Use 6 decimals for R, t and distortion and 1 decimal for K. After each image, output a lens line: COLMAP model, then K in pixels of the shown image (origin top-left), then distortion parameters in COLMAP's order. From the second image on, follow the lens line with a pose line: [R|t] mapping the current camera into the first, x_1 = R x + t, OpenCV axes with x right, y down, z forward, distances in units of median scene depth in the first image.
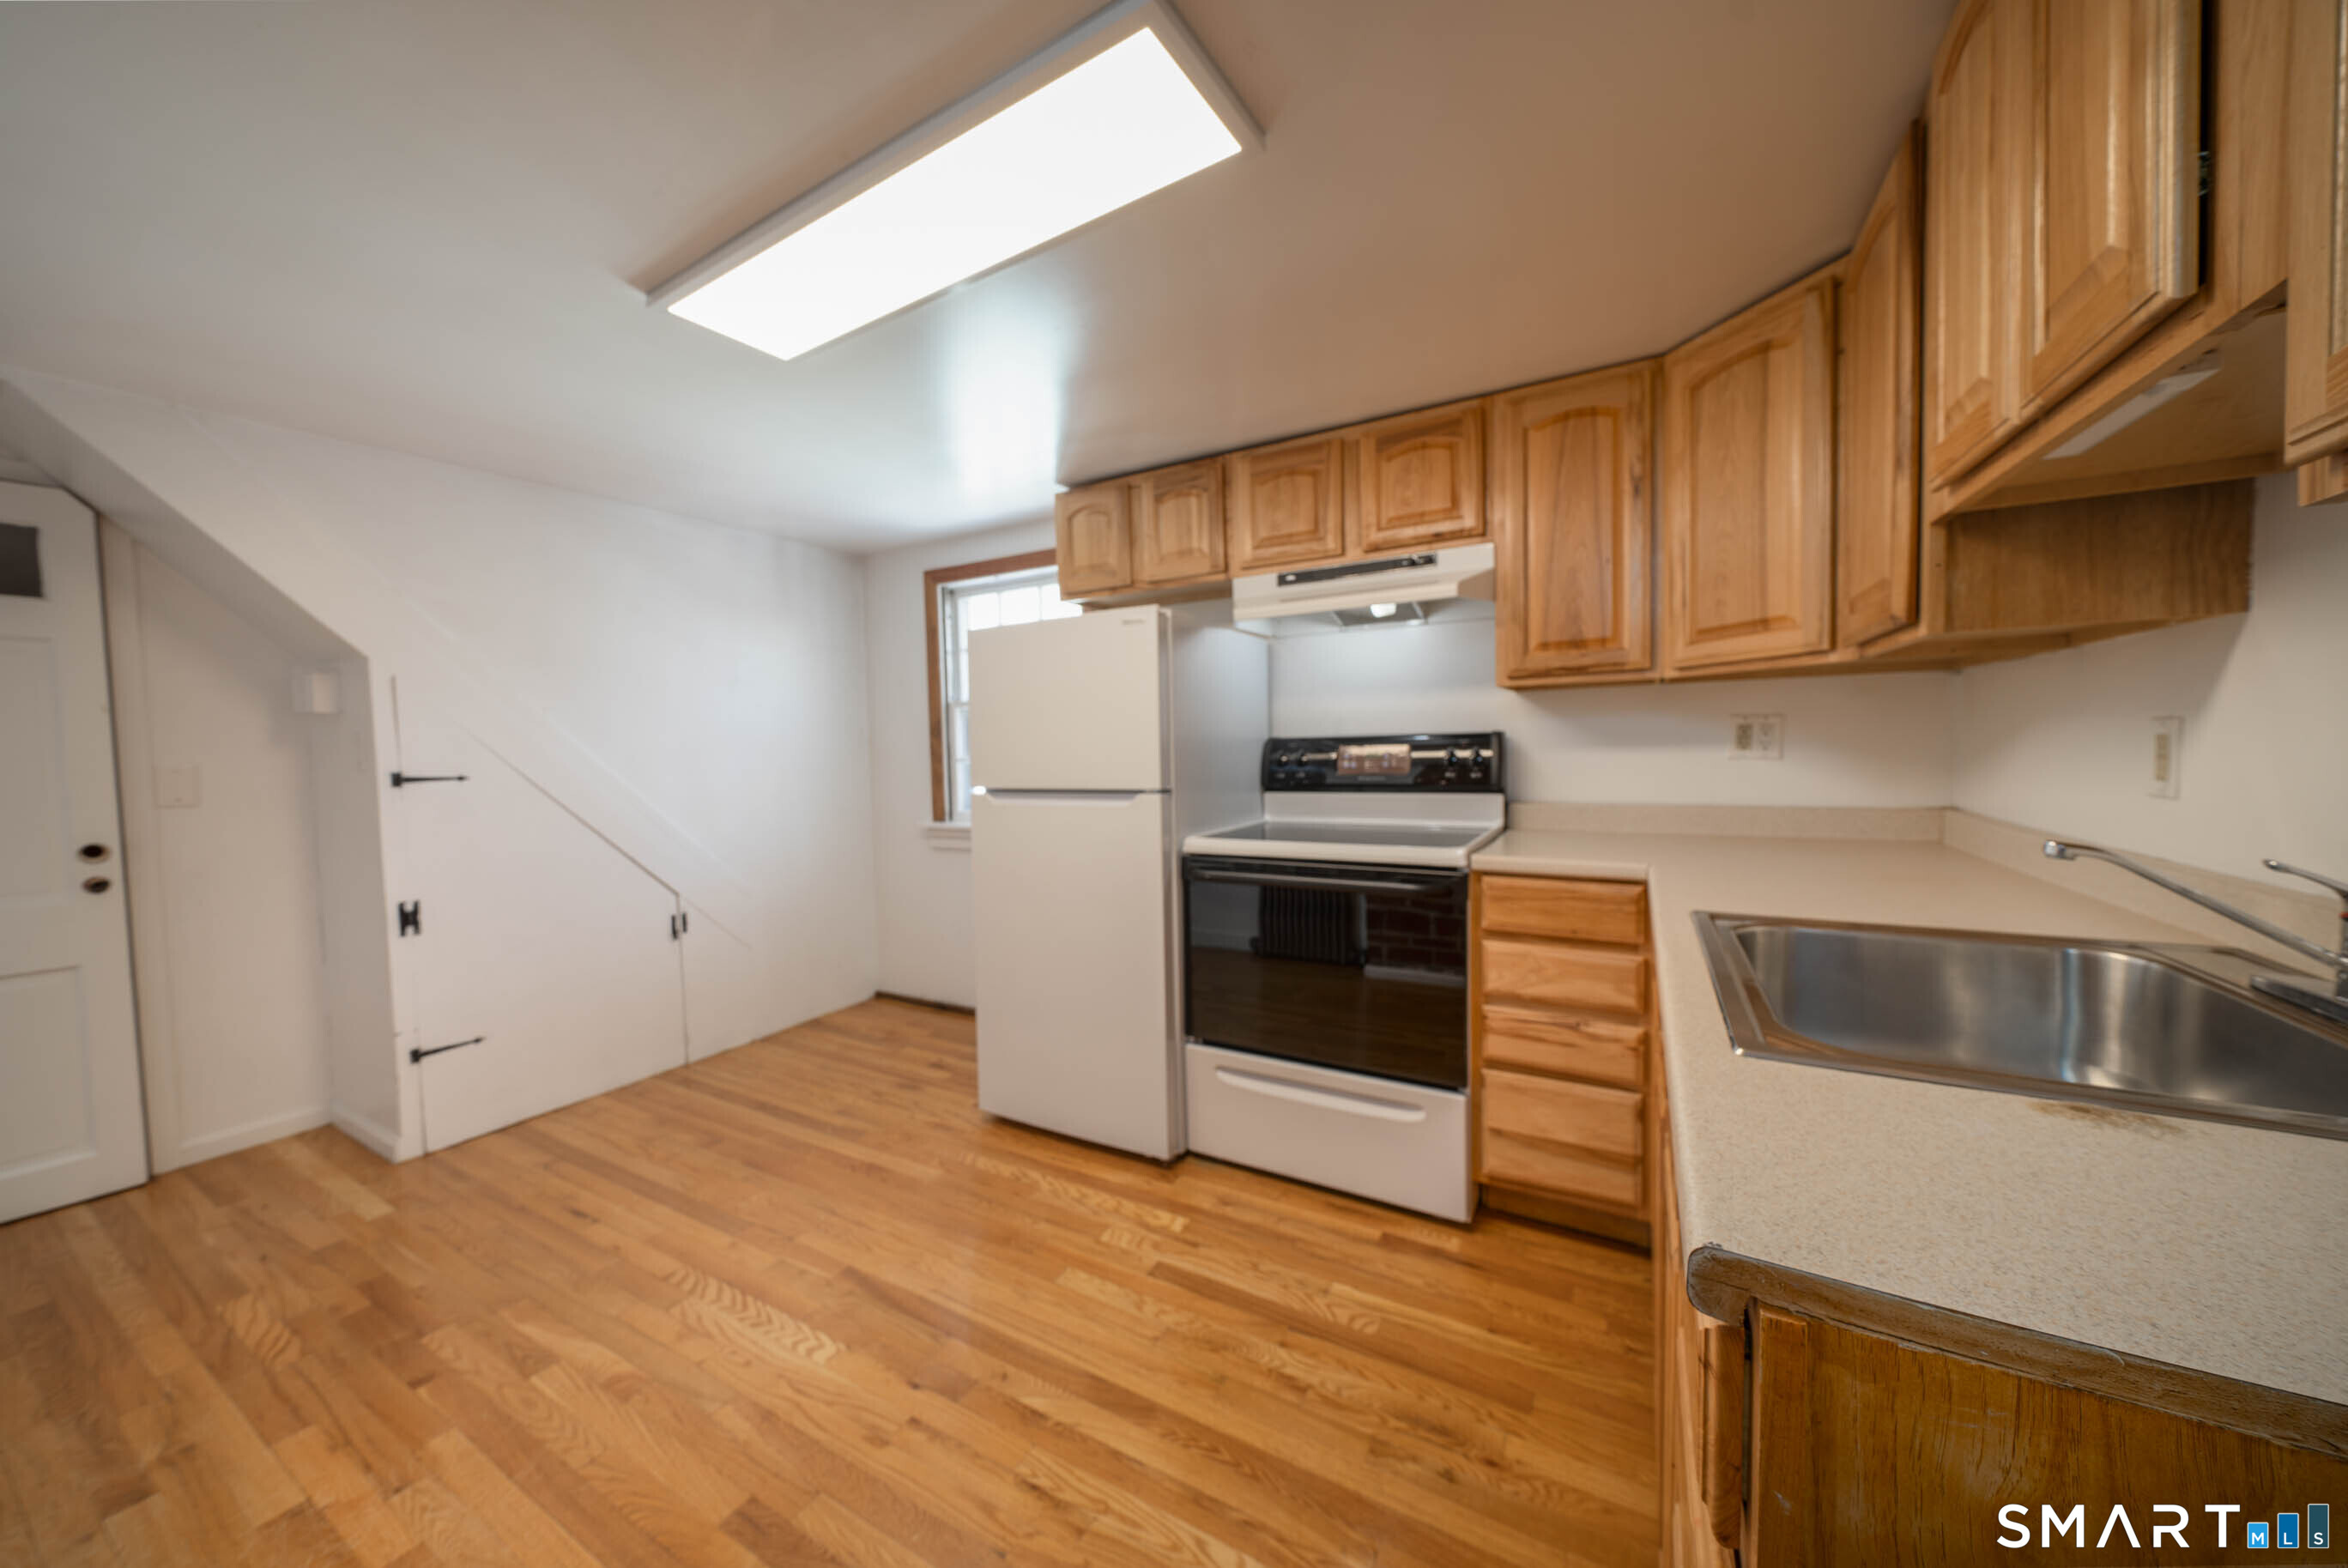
lens RADIAL K [[813.7, 0, 1169.5], [0, 813.7, 779.8], [0, 0, 1]] dist [-0.003542, -0.000018]
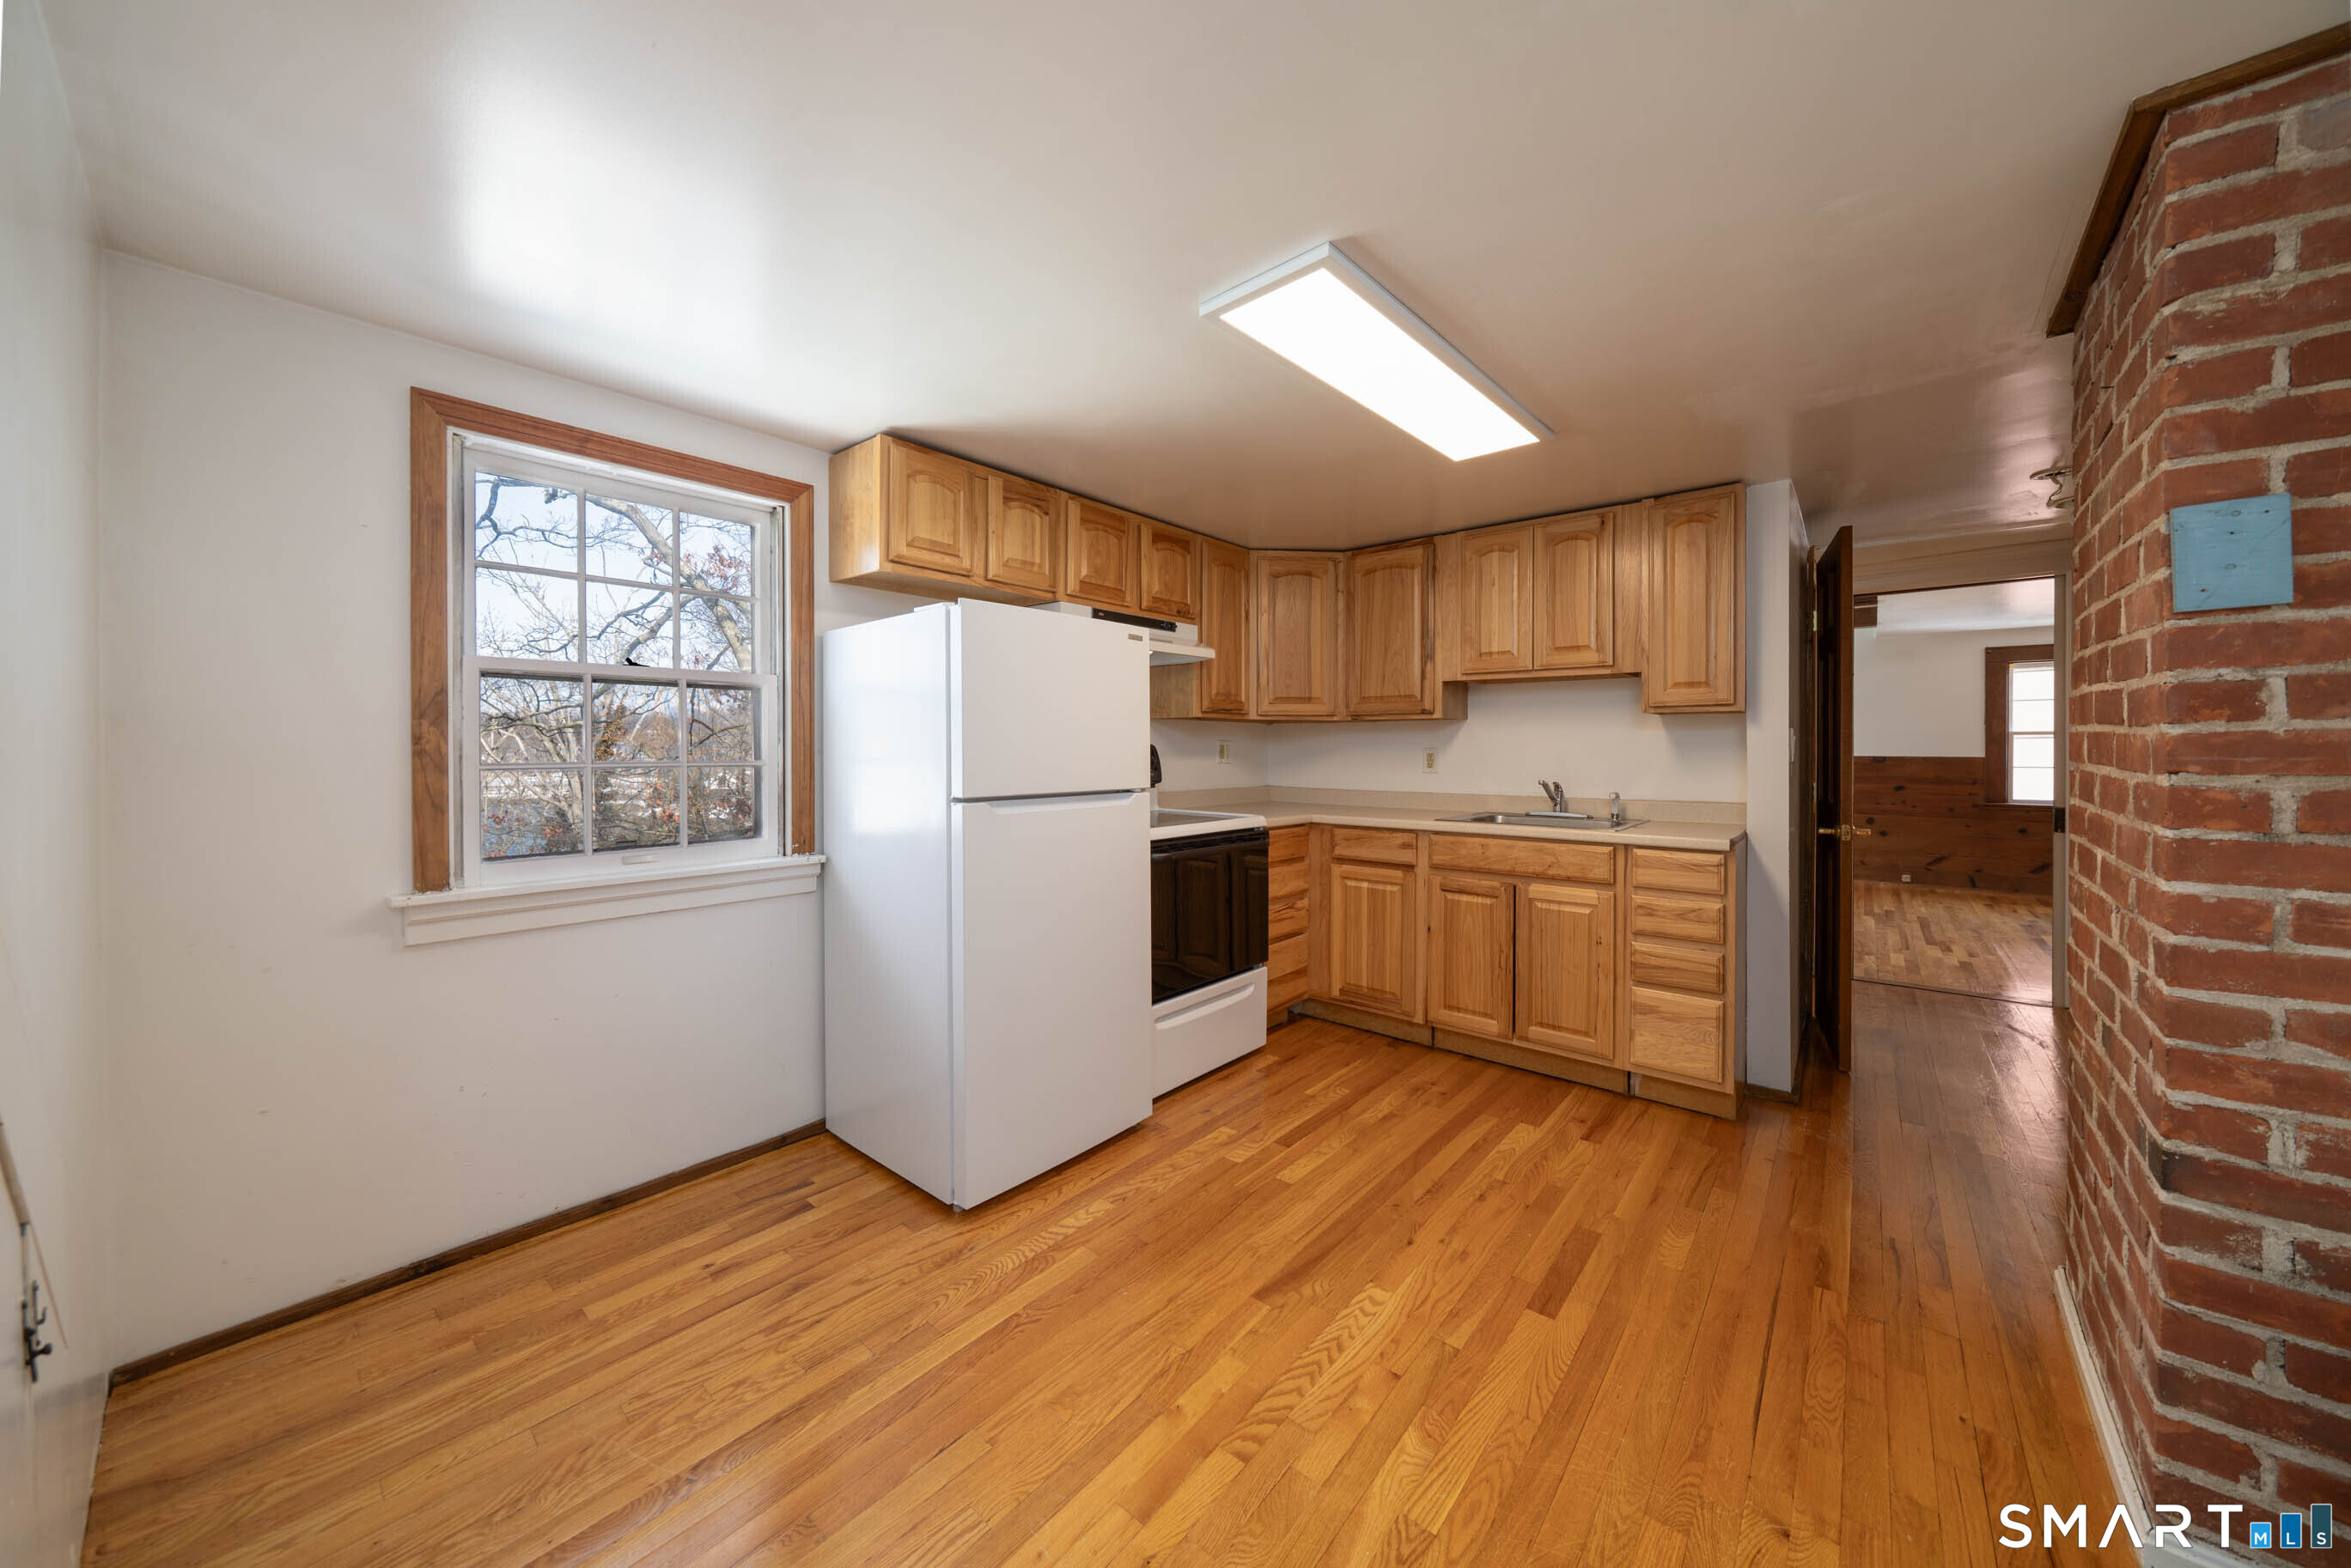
lens RADIAL K [[814.6, 0, 1180.0], [0, 814.6, 751.5], [0, 0, 1]] dist [-0.003542, -0.000018]
pose [[0.179089, 0.020661, 0.983616, -1.251725], [0.037020, 0.998930, -0.027723, -0.005766], [-0.983136, 0.041378, 0.178133, 0.825896]]
